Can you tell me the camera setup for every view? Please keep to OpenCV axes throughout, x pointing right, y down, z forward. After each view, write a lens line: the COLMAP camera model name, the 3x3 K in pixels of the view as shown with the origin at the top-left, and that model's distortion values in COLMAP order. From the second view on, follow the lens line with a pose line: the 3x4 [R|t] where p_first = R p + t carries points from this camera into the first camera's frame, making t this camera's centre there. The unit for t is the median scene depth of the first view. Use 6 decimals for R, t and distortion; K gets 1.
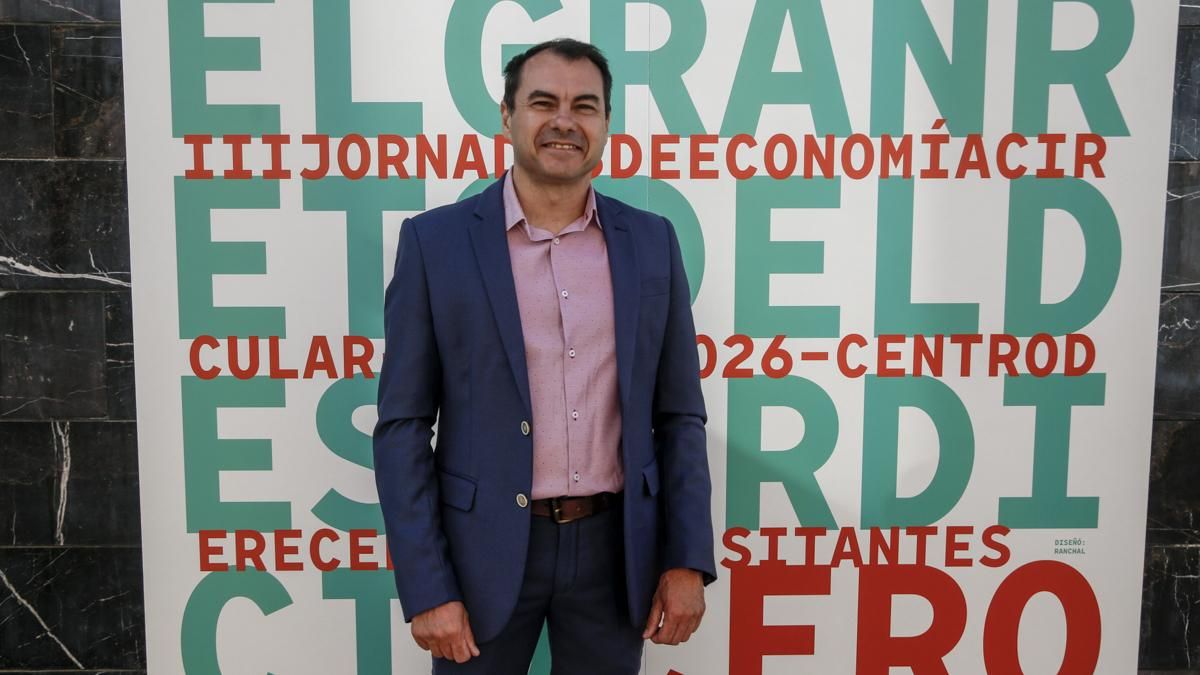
lens RADIAL K [[1102.3, 0, 570.2], [0, 1102.3, 335.3], [0, 0, 1]] dist [0.006470, 0.025746]
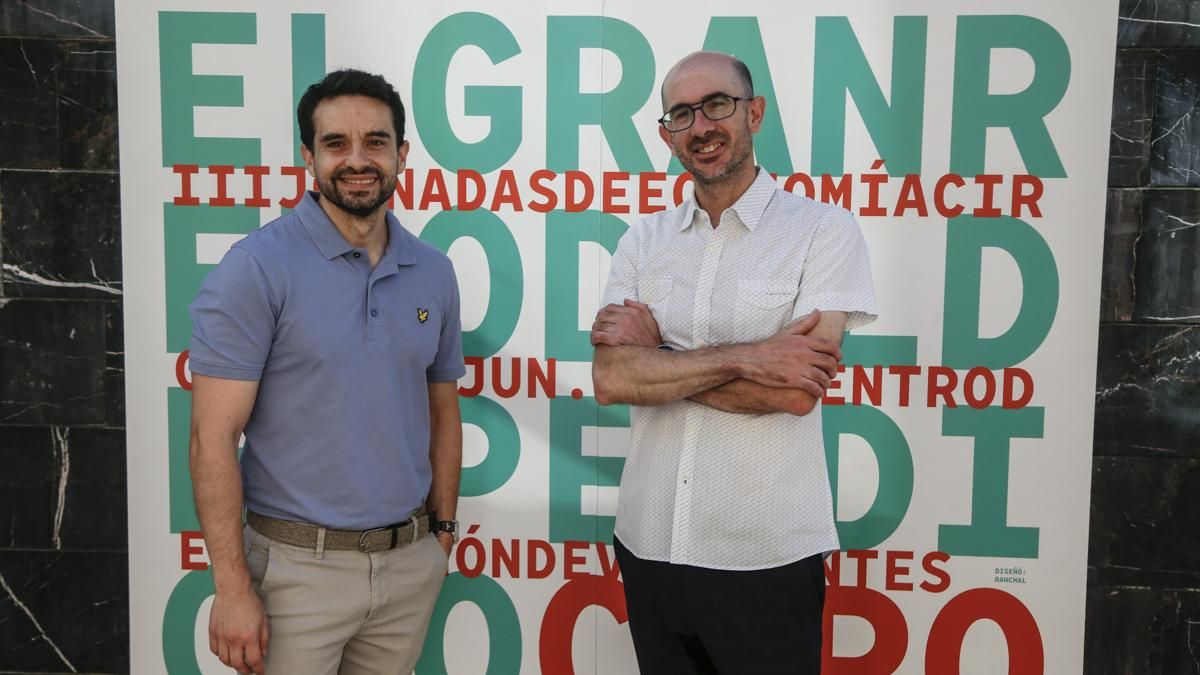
lens RADIAL K [[1402.6, 0, 600.6], [0, 1402.6, 343.8], [0, 0, 1]] dist [0.108768, -0.009869]
pose [[0.996426, 0.022542, -0.081408, 0.181356], [-0.021989, 0.999729, 0.007689, -0.025452], [0.081559, -0.005872, 0.996651, -0.346327]]
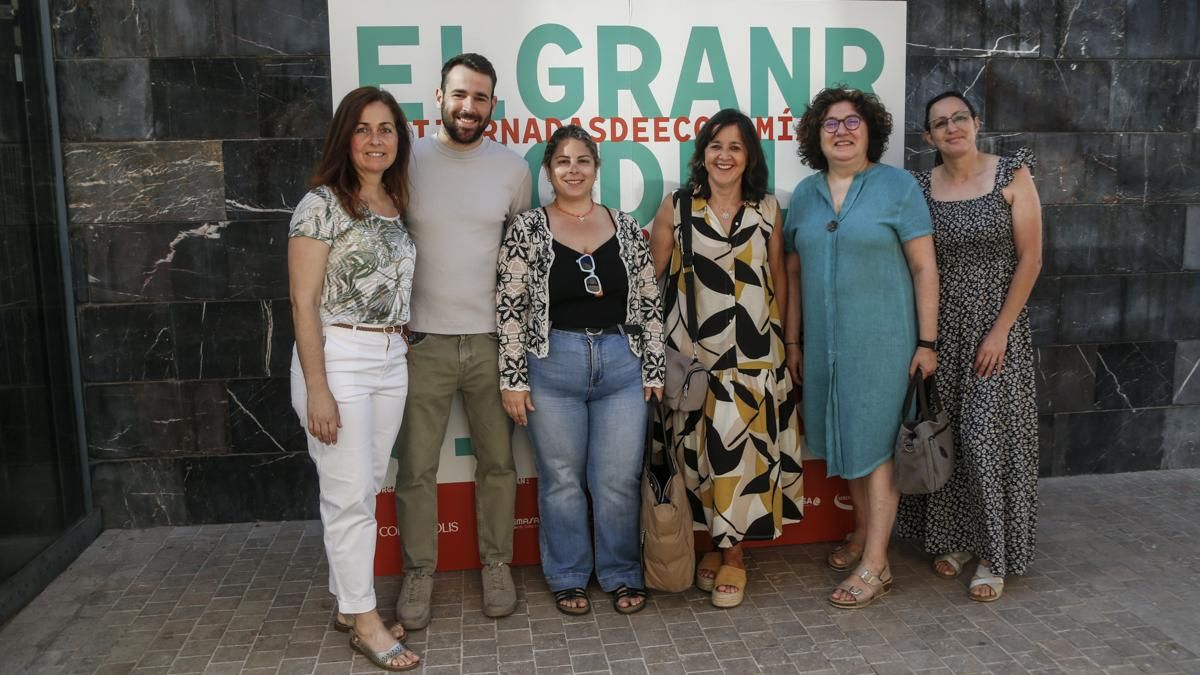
lens RADIAL K [[857.2, 0, 596.3], [0, 857.2, 309.9], [0, 0, 1]] dist [-0.059425, 0.004781]
pose [[0.994401, -0.032780, 0.100464, -0.133051], [0.029087, 0.998854, 0.038001, 0.075683], [-0.101594, -0.034866, 0.994215, -0.383992]]
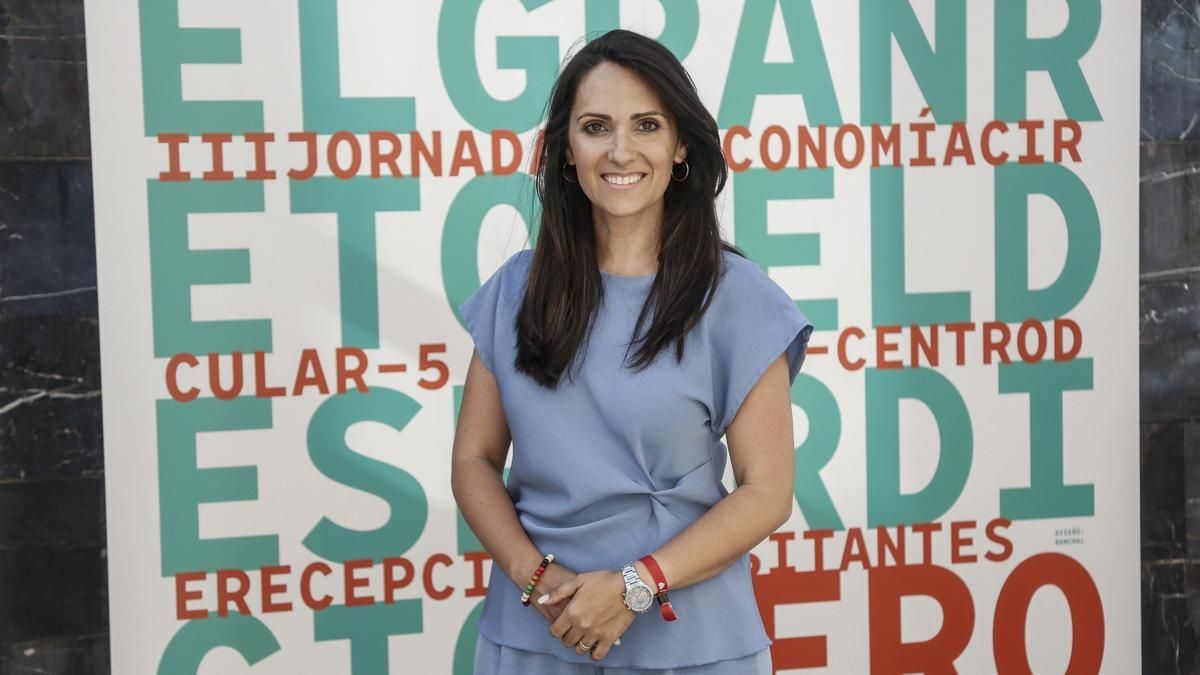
lens RADIAL K [[1938.5, 0, 523.9], [0, 1938.5, 341.7], [0, 0, 1]] dist [0.199521, -0.023162]
pose [[0.973582, -0.037164, 0.225292, -0.417517], [0.048883, 0.997714, -0.046662, 0.078918], [-0.223043, 0.056442, 0.973173, -0.619277]]
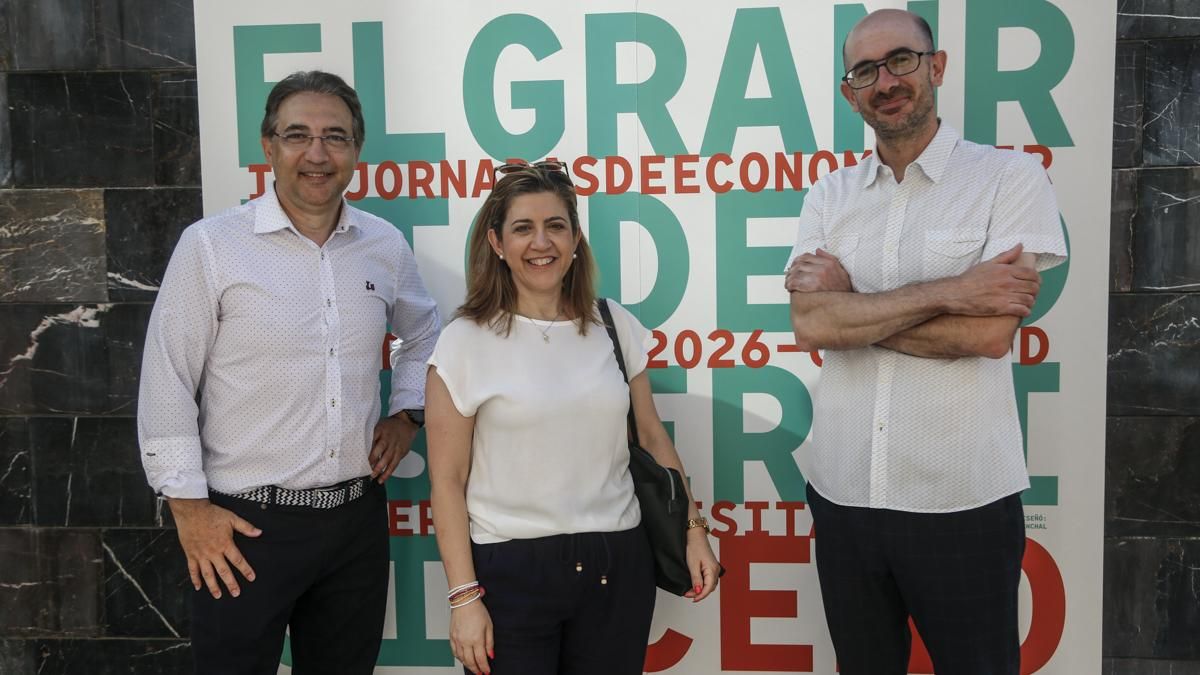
lens RADIAL K [[1193.1, 0, 605.1], [0, 1193.1, 348.3], [0, 0, 1]] dist [0.049467, 0.014587]
pose [[0.994054, -0.006194, -0.108713, 0.167497], [0.004426, 0.999854, -0.016500, 0.038327], [0.108799, 0.015920, 0.993936, -0.234689]]
